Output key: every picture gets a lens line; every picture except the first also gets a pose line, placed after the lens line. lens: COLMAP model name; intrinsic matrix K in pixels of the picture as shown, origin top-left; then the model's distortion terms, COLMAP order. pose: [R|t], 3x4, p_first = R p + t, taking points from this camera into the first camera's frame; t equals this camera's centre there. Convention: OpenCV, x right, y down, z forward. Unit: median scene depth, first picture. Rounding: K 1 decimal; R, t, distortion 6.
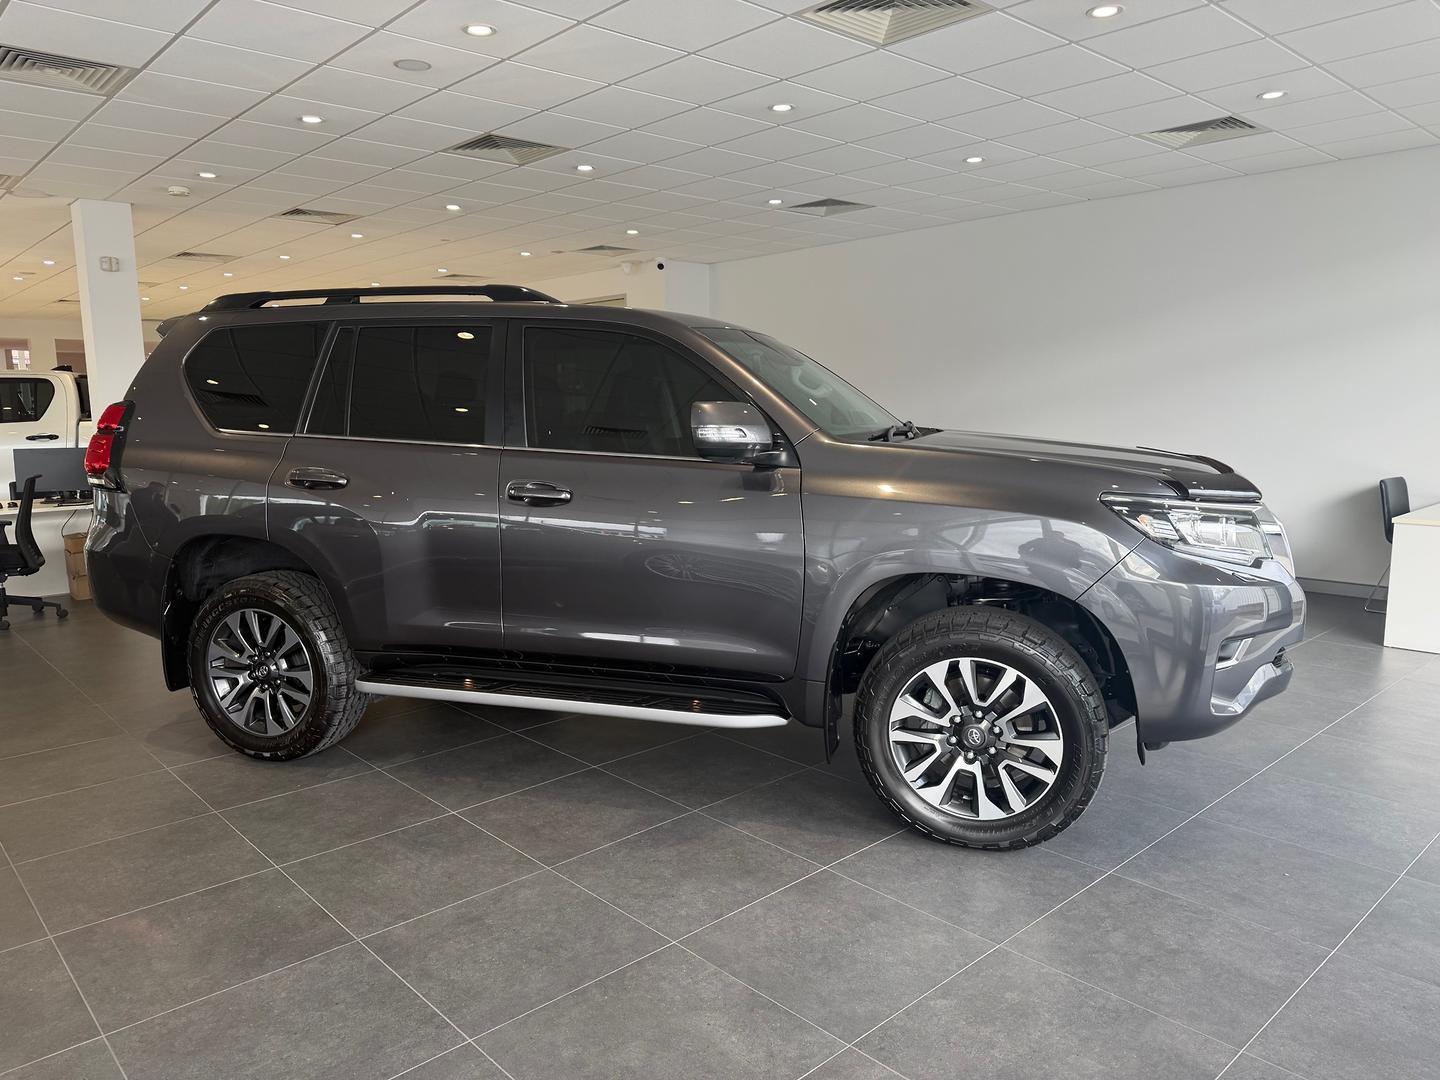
lens RADIAL K [[1015.1, 0, 720.0], [0, 1015.1, 540.0], [0, 0, 1]] dist [0.107878, -0.115759]
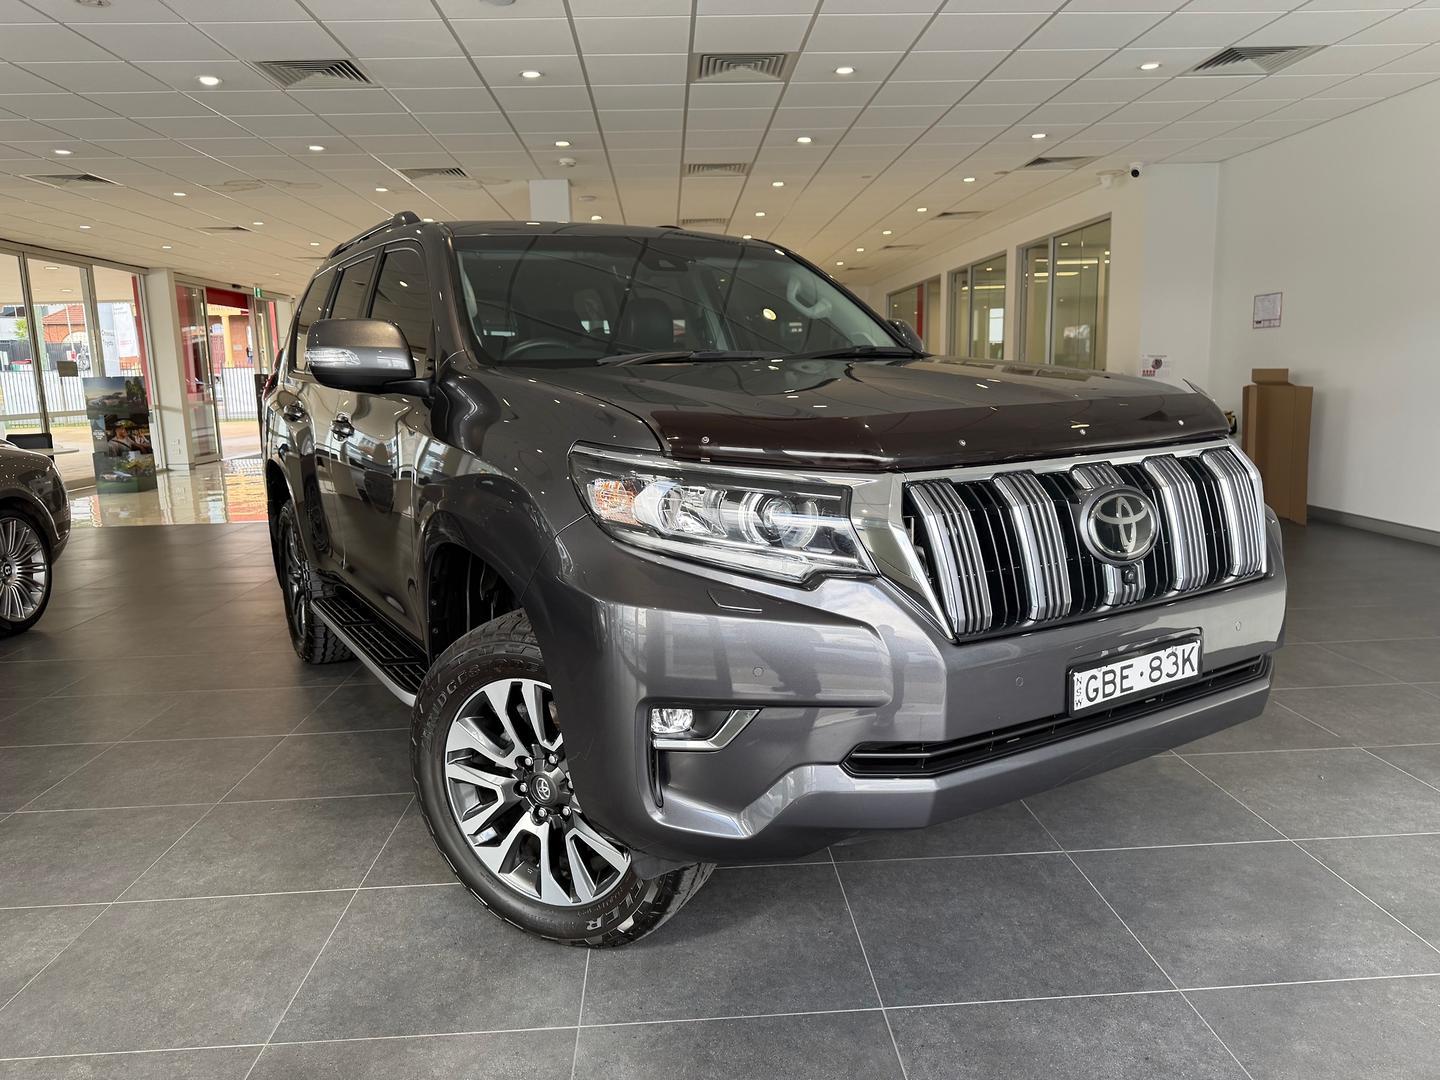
lens RADIAL K [[1016.9, 0, 720.0], [0, 1016.9, 540.0], [0, 0, 1]] dist [-0.004412, -0.002492]
pose [[0.772363, 0.106379, -0.626210, 0.784327], [-0.072213, 0.994190, 0.079823, -0.052741], [0.631063, -0.016431, 0.775558, 0.518487]]
